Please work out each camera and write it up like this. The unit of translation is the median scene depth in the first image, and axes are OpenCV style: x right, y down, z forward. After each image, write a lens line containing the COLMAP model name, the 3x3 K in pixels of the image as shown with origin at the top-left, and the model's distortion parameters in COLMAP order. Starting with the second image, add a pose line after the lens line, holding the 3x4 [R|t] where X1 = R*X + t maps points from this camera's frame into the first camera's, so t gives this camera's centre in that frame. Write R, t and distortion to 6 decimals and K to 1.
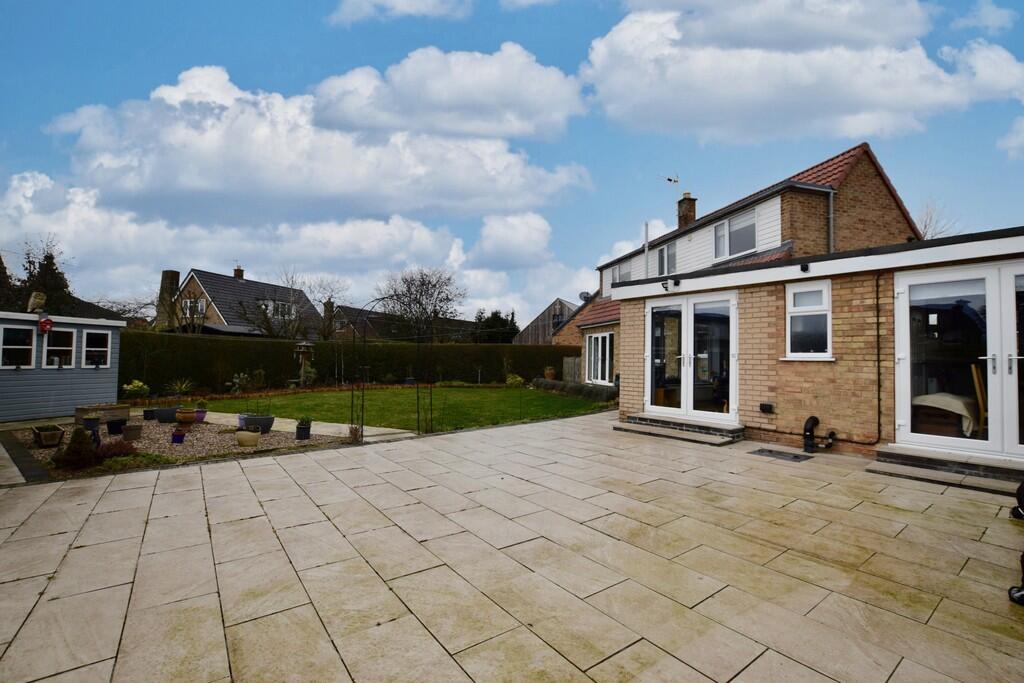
lens RADIAL K [[453.0, 0, 512.0], [0, 453.0, 341.5], [0, 0, 1]] dist [-0.025419, 0.000274]
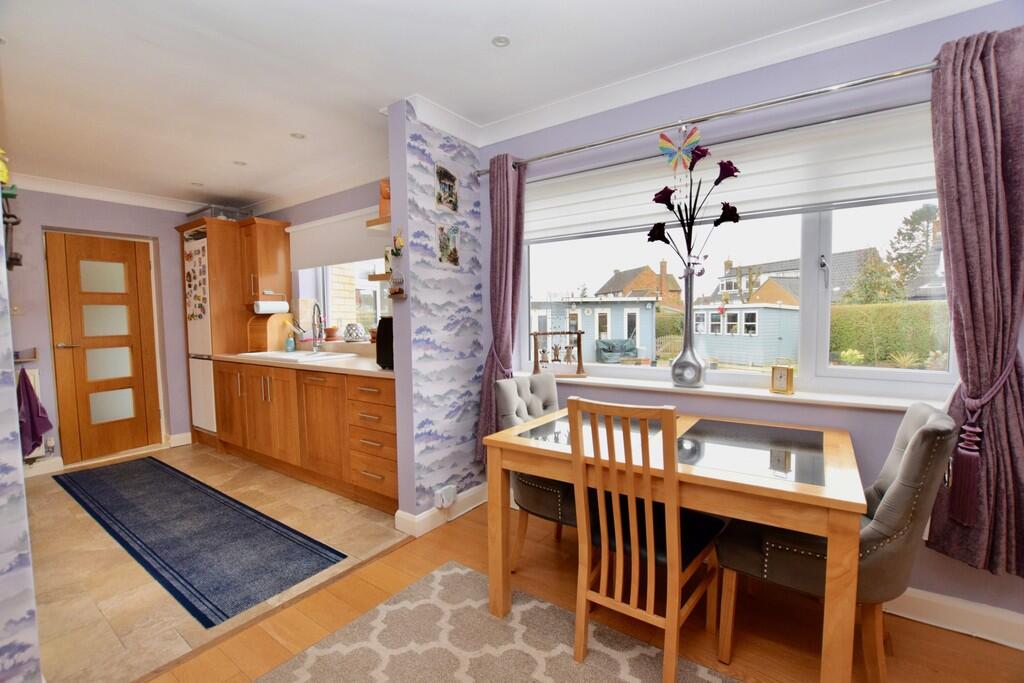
lens RADIAL K [[453.0, 0, 512.0], [0, 453.0, 341.5], [0, 0, 1]] dist [-0.025419, 0.000274]
pose [[-0.746382, 0.028157, -0.664922, 0.685172], [0.025092, 0.999585, 0.014163, 0.036981], [0.665045, -0.006113, -0.746779, 1.582262]]
